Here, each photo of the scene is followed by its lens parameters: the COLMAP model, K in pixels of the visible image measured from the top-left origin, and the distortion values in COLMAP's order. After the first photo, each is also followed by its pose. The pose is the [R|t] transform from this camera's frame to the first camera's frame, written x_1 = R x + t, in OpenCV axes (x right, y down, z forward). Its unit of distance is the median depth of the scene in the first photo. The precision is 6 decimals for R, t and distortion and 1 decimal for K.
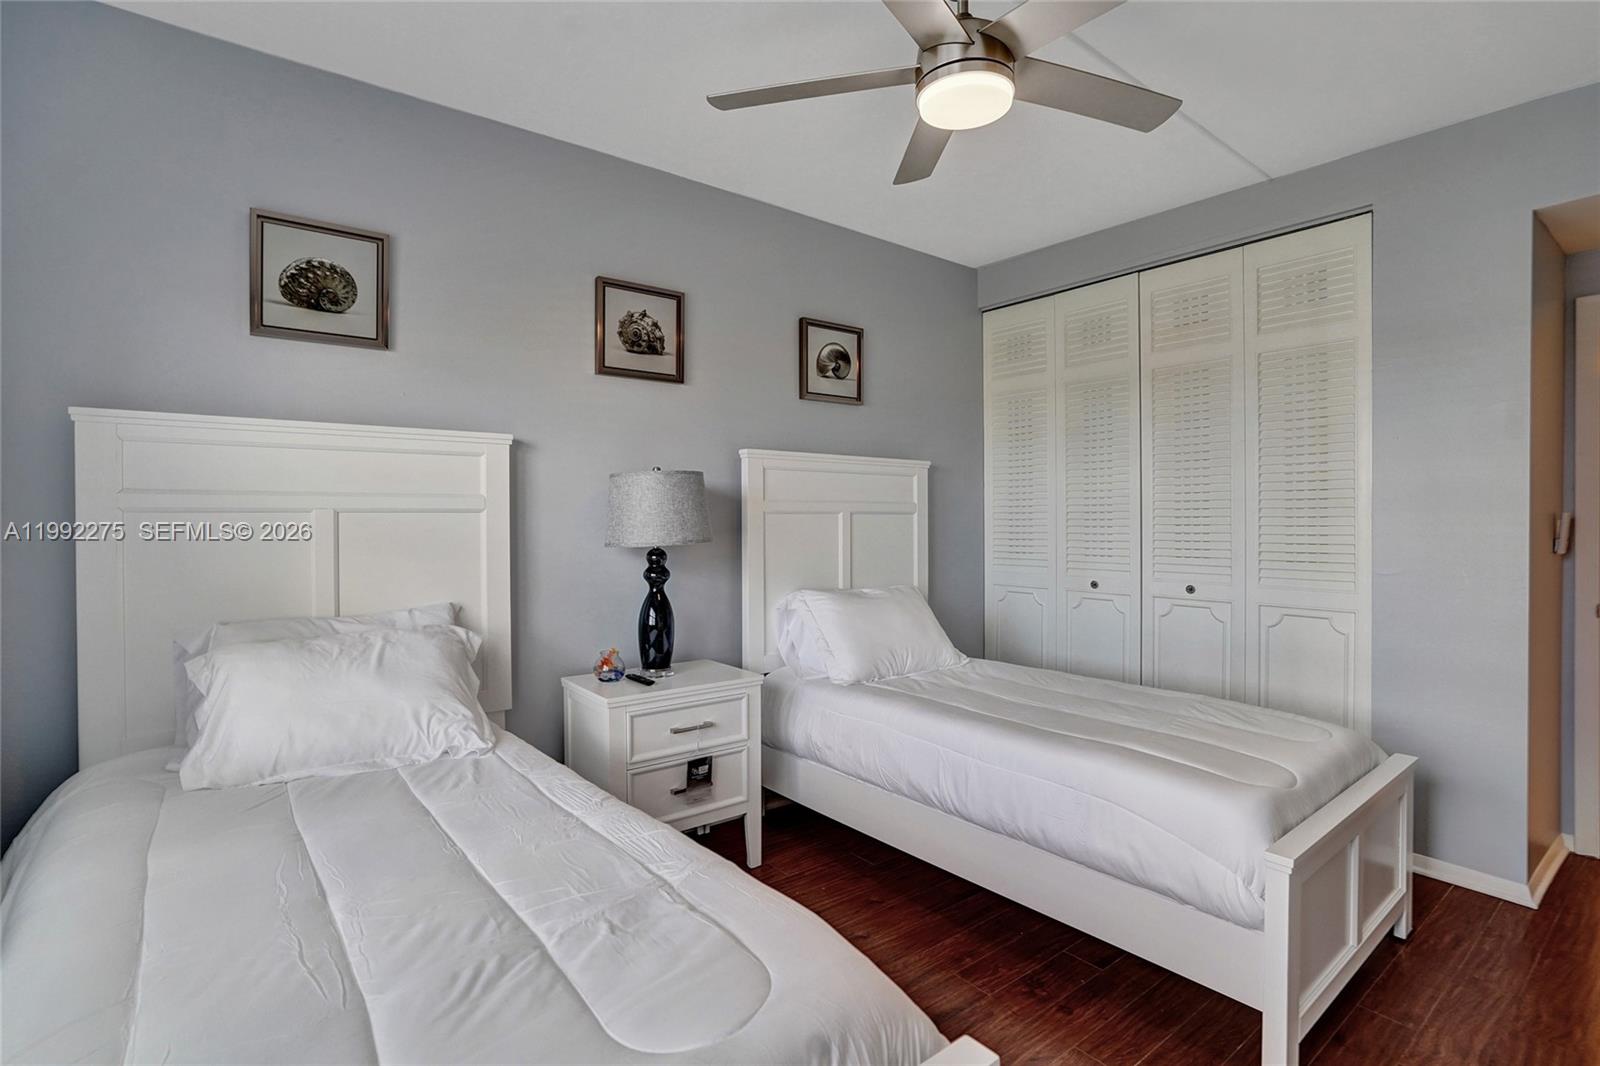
lens RADIAL K [[728.9, 0, 802.4], [0, 728.9, 523.7], [0, 0, 1]] dist [-0.028148, 0.021680]
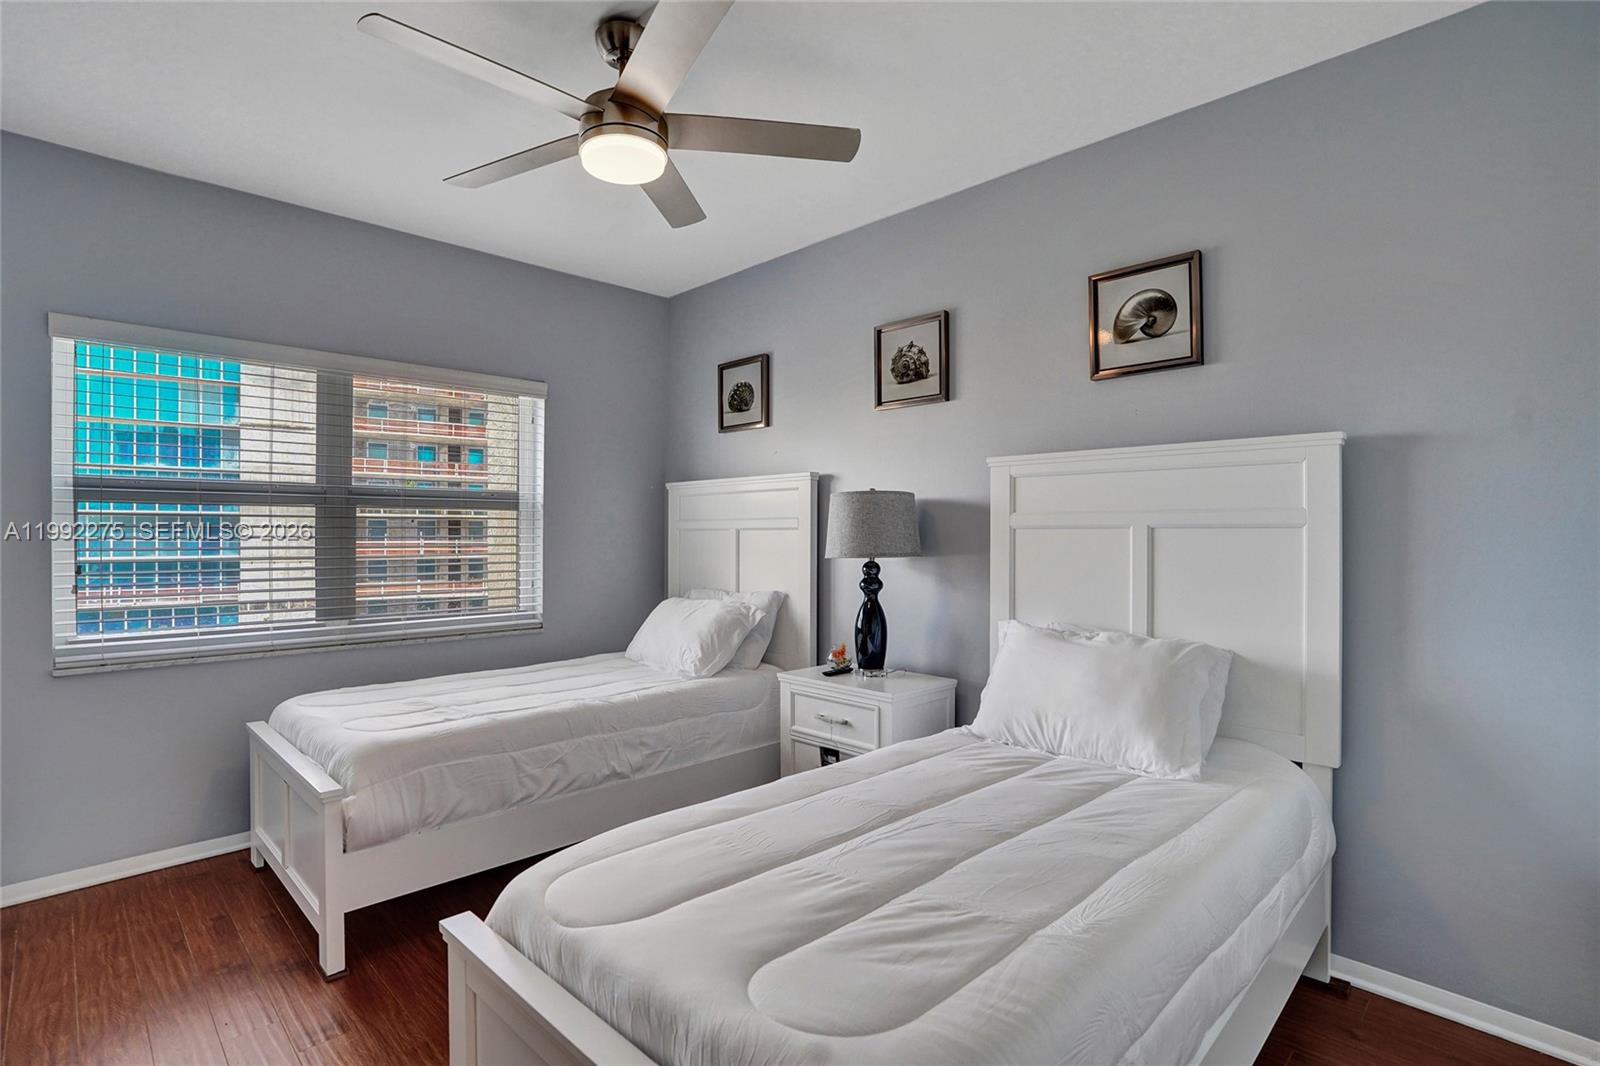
lens RADIAL K [[790.3, 0, 800.0], [0, 790.3, 533.0], [0, 0, 1]] dist [-0.029509, 0.016588]
pose [[0.139233, 0.001260, -0.990259, 0.908284], [-0.010328, 0.999947, -0.000180, -0.007920], [0.990206, 0.010253, 0.139239, 0.669855]]
